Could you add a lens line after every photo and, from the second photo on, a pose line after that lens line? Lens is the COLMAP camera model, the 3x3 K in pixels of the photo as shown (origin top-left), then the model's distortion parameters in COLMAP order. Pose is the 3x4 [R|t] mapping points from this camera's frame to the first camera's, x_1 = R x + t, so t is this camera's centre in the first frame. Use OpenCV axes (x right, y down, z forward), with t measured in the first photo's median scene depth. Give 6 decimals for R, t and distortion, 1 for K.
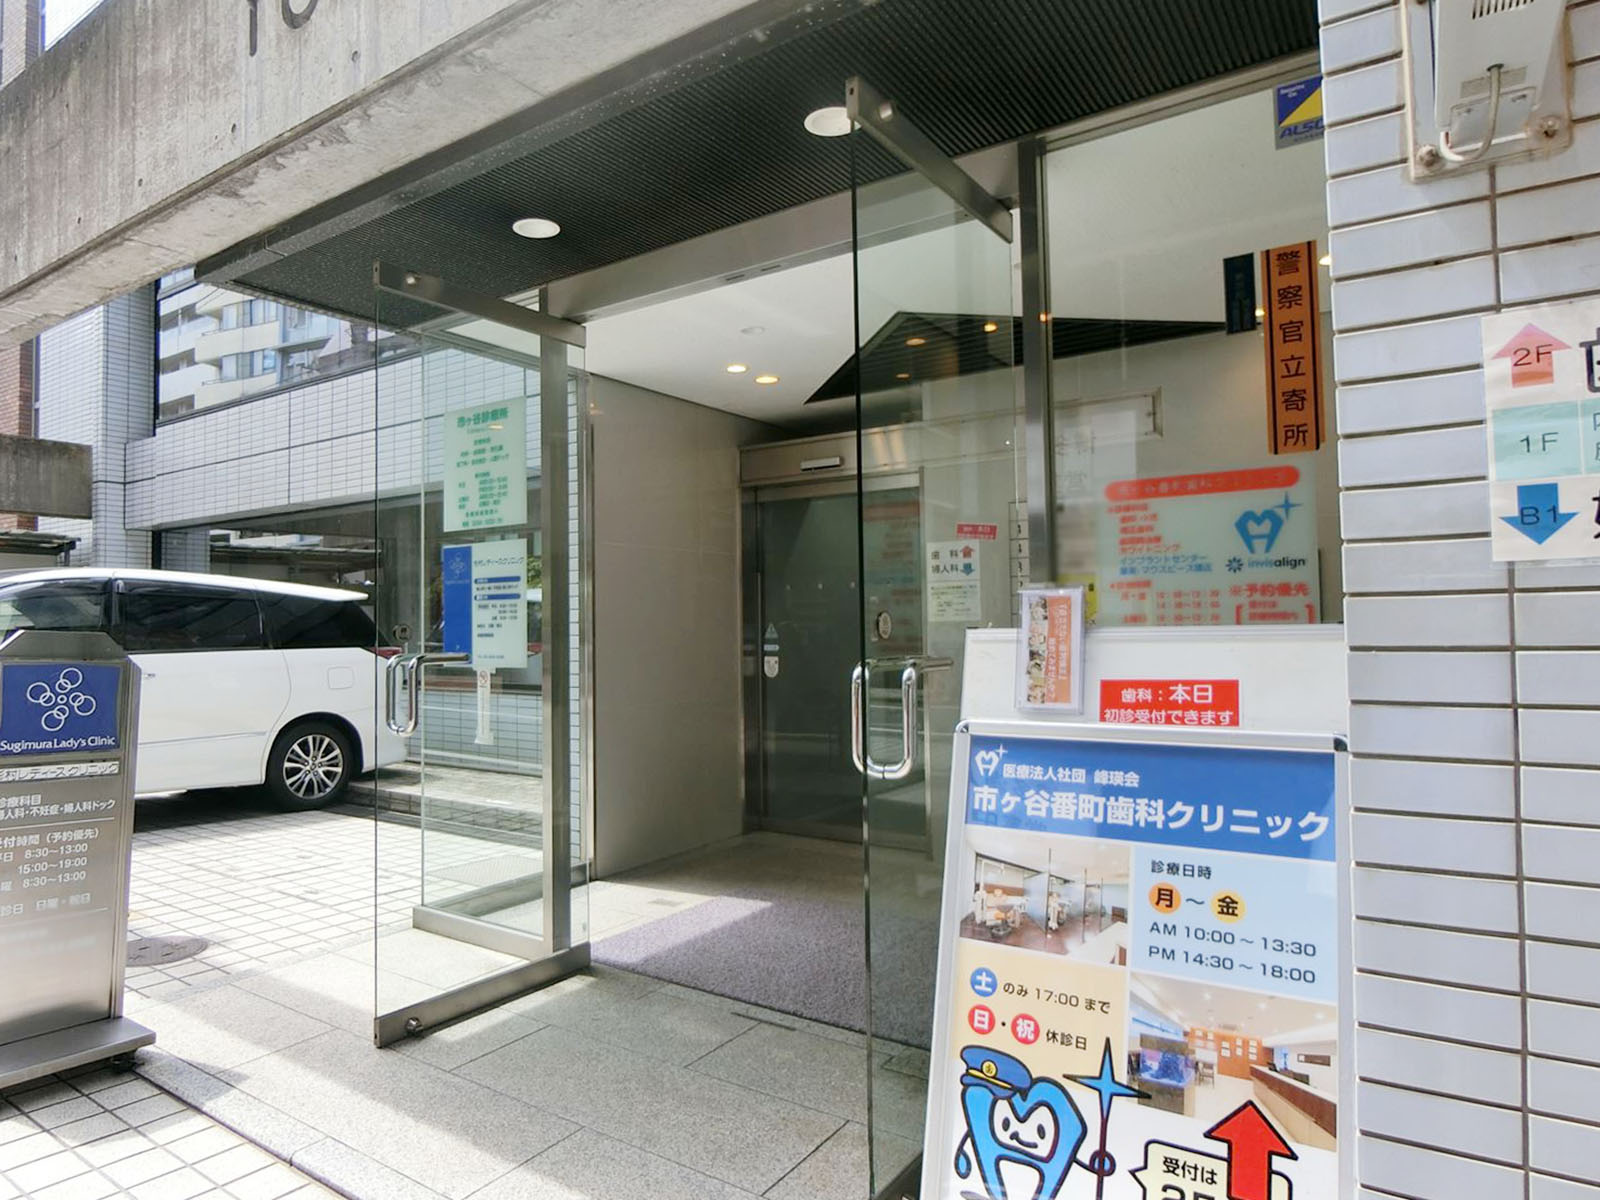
lens RADIAL K [[1035.5, 0, 800.0], [0, 1035.5, 600.0], [0, 0, 1]] dist [-0.001120, -0.002323]
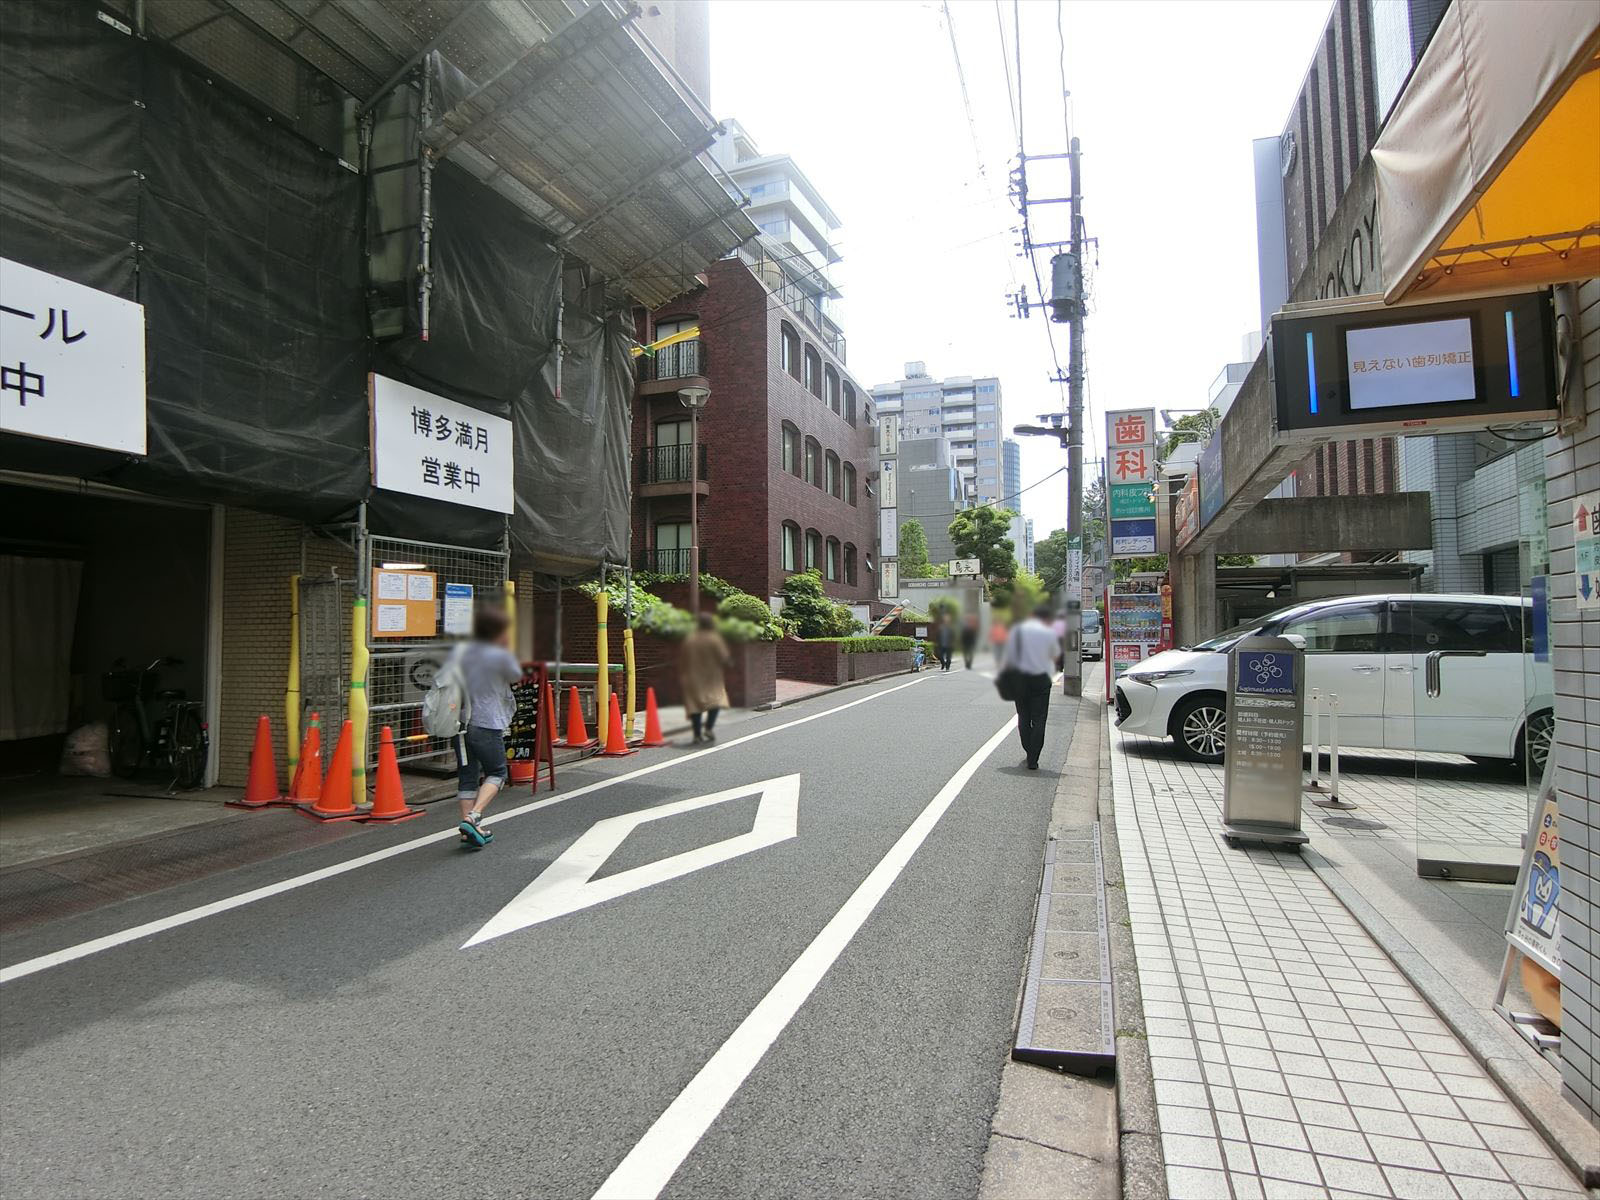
lens RADIAL K [[1035.5, 0, 800.0], [0, 1035.5, 600.0], [0, 0, 1]] dist [-0.001120, -0.002323]
pose [[0.328680, -0.028697, -0.944005, 0.946008], [0.023473, 0.999478, -0.022210, -0.018821], [0.944150, -0.014858, 0.329182, -0.572909]]
